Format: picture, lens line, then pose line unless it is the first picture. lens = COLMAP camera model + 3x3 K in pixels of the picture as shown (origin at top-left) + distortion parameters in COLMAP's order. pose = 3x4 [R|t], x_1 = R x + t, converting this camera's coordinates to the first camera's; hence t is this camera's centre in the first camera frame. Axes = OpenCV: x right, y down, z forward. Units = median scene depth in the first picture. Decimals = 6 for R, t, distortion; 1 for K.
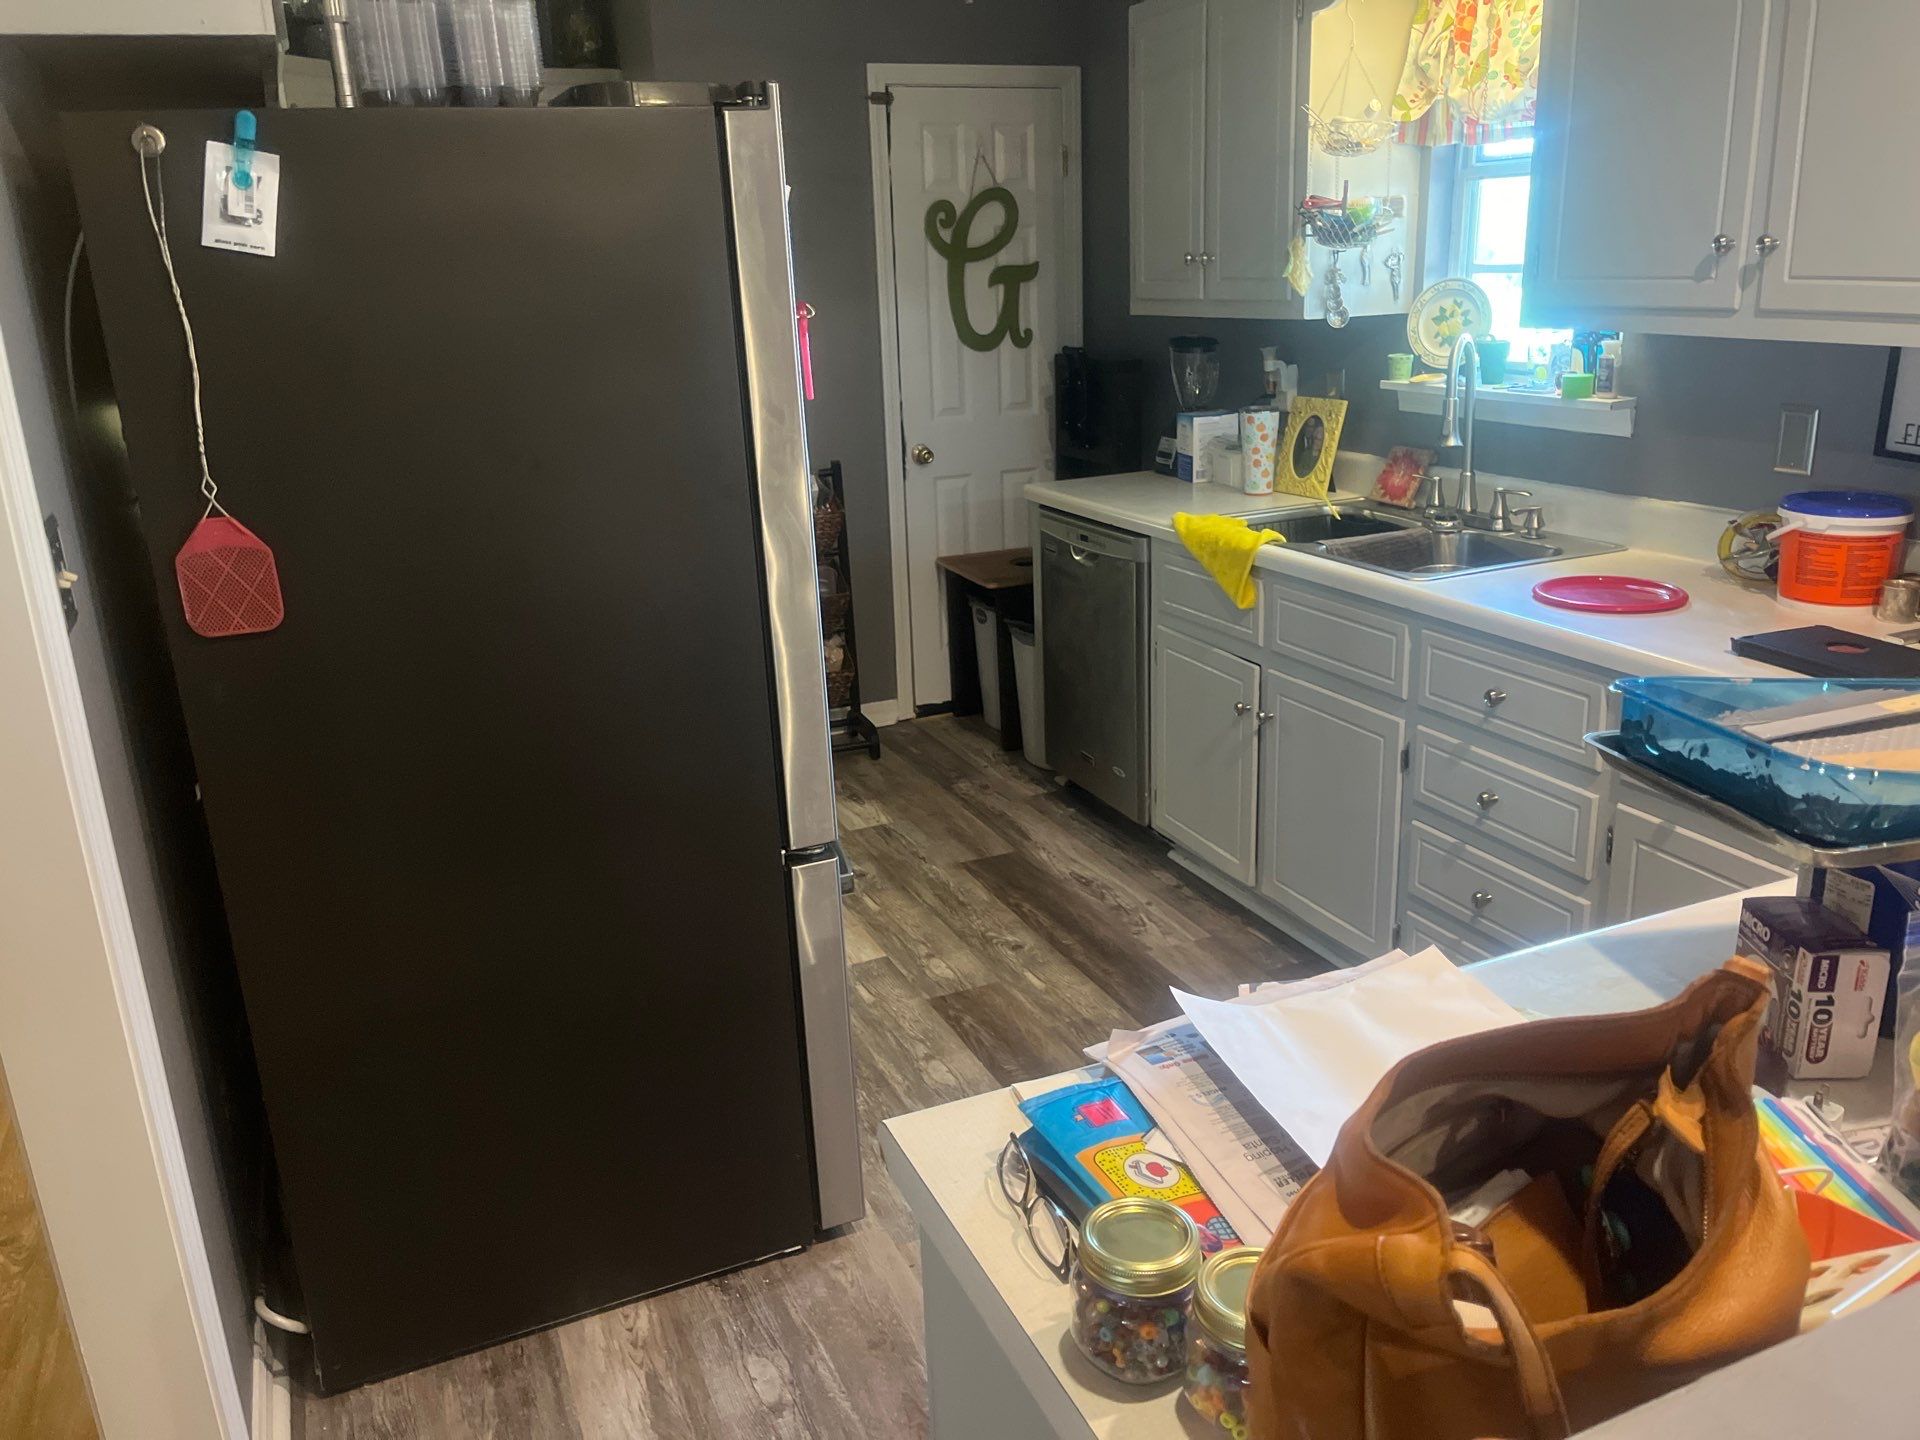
lens RADIAL K [[1467.7, 0, 960.0], [0, 1467.7, 720.0], [0, 0, 1]] dist [0.026095, -0.000486]
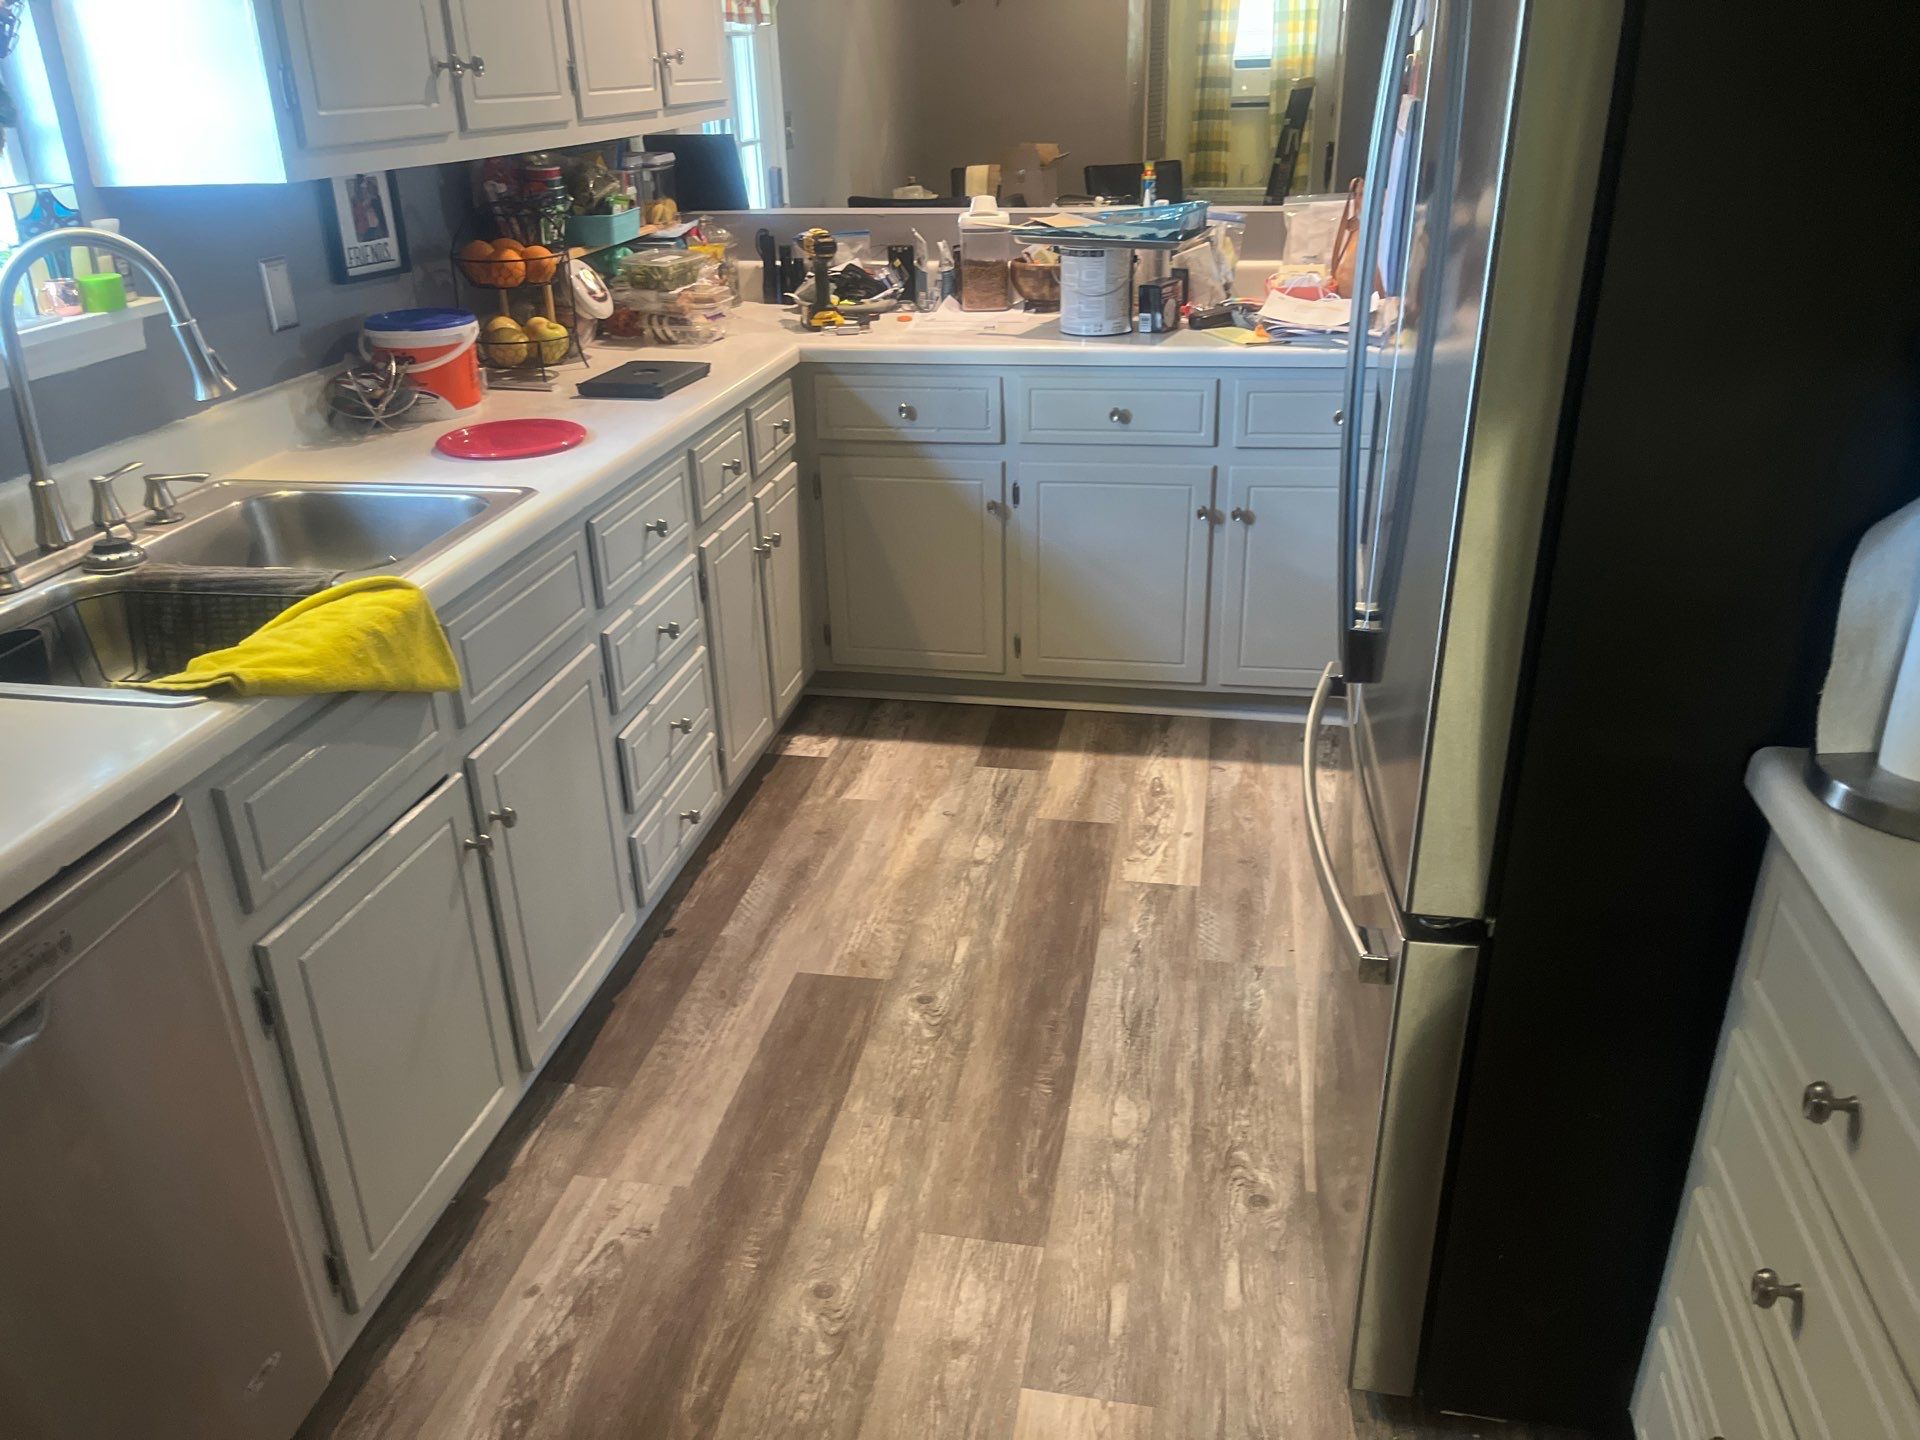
lens RADIAL K [[1467.7, 0, 960.0], [0, 1467.7, 720.0], [0, 0, 1]] dist [0.026095, -0.000486]
pose [[-0.827673, -0.184010, 0.530186, -0.432109], [0.217471, 0.765747, 0.605258, -0.568427], [-0.517362, 0.616256, -0.593772, 1.870439]]
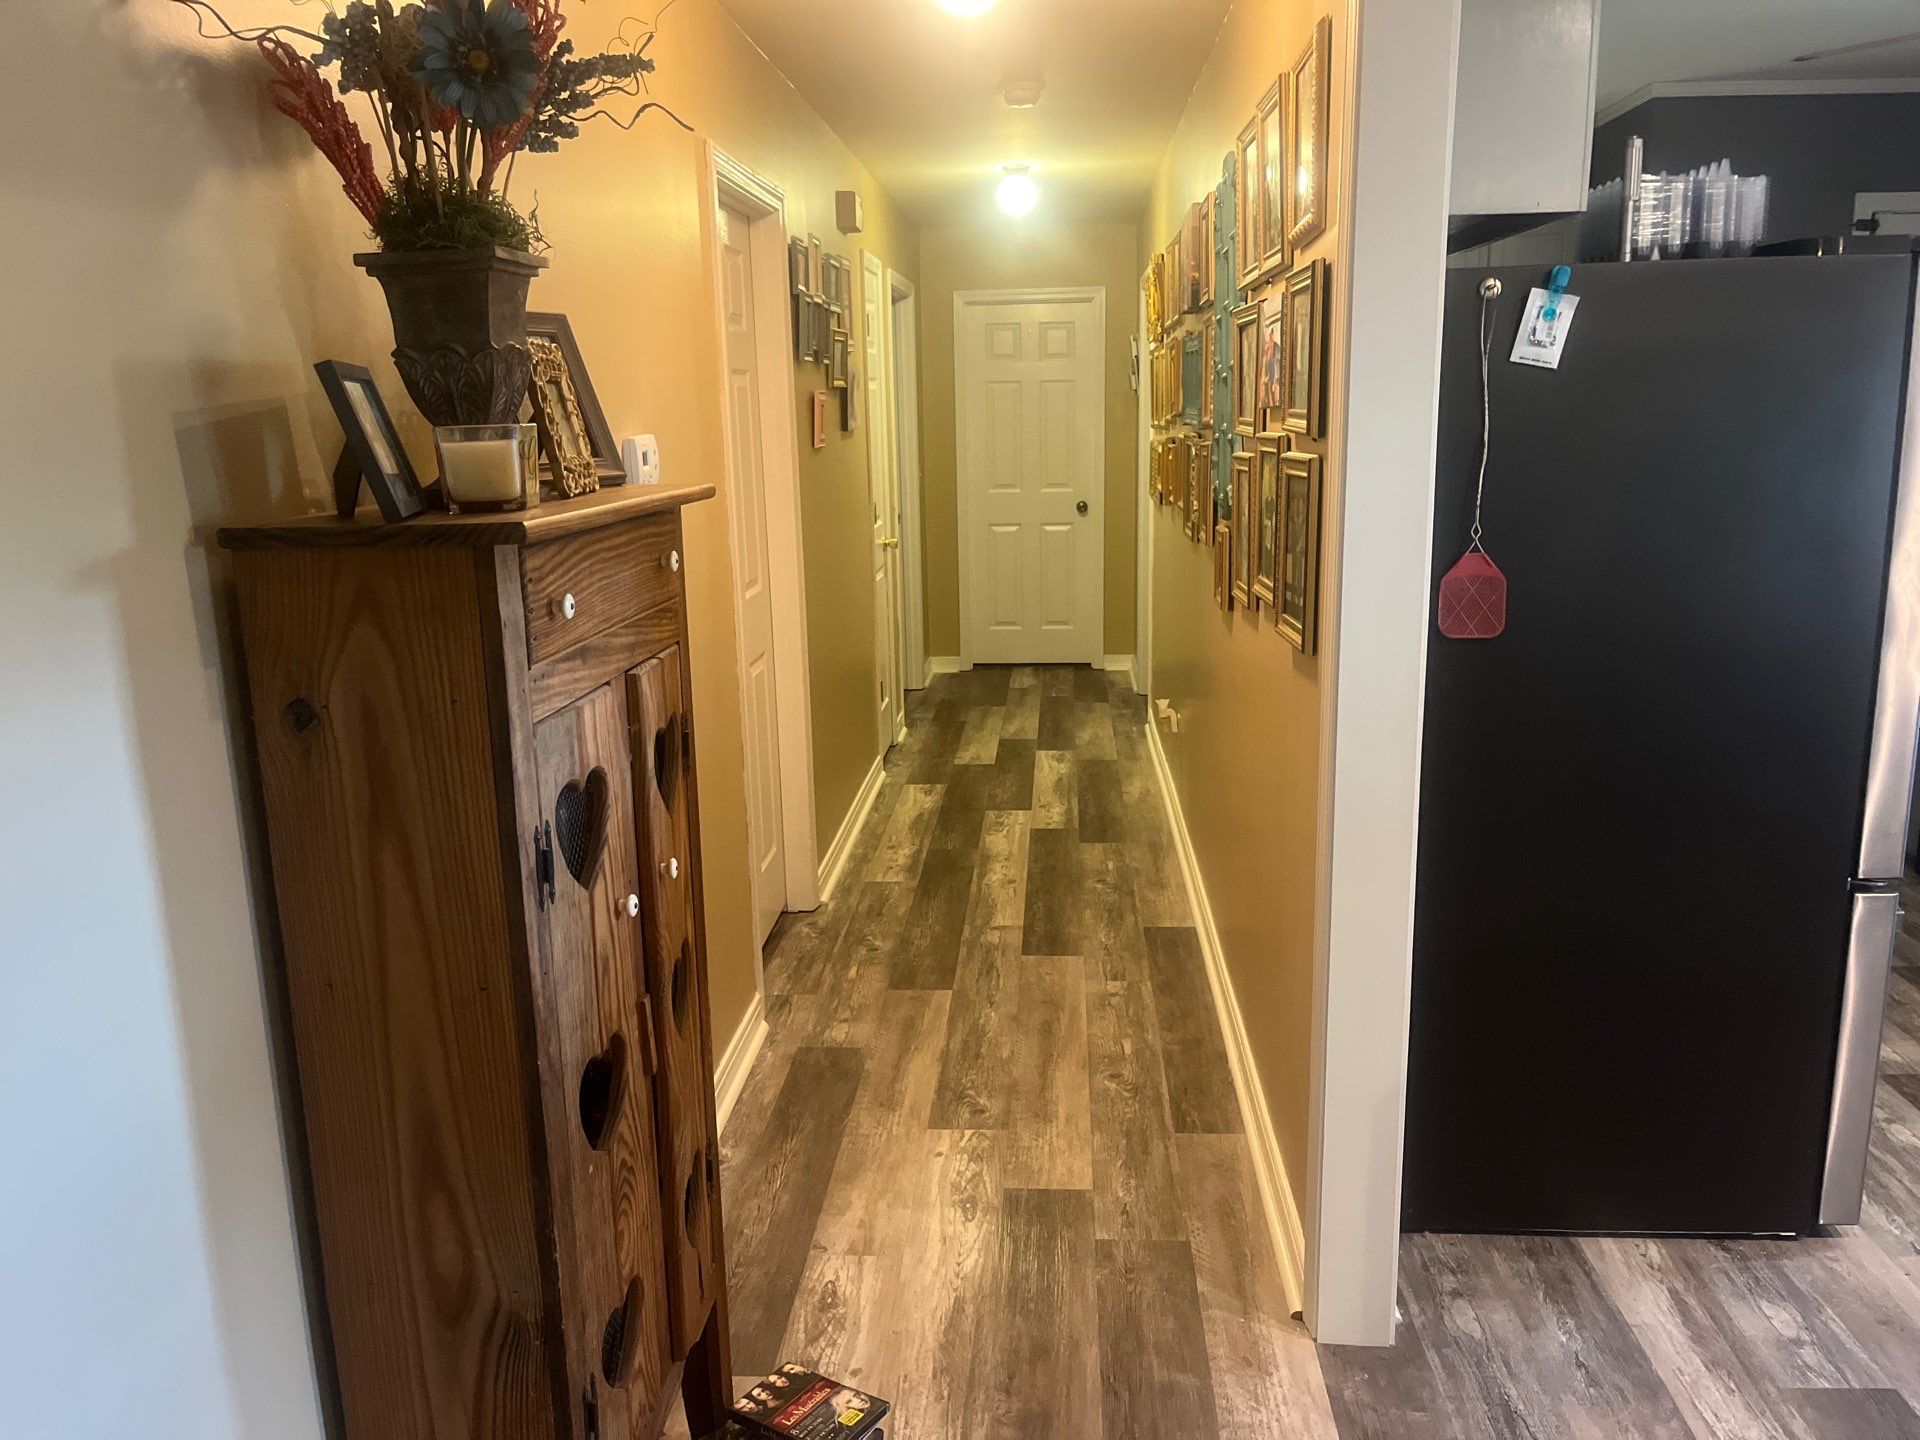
lens RADIAL K [[1458.8, 0, 958.9], [0, 1458.8, 735.6], [0, 0, 1]] dist [0.079019, -0.133202]
pose [[0.884539, 0.124213, -0.449623, -0.236797], [-0.151349, 0.988170, -0.024754, 0.115391], [0.441230, 0.089946, 0.892875, -0.357190]]
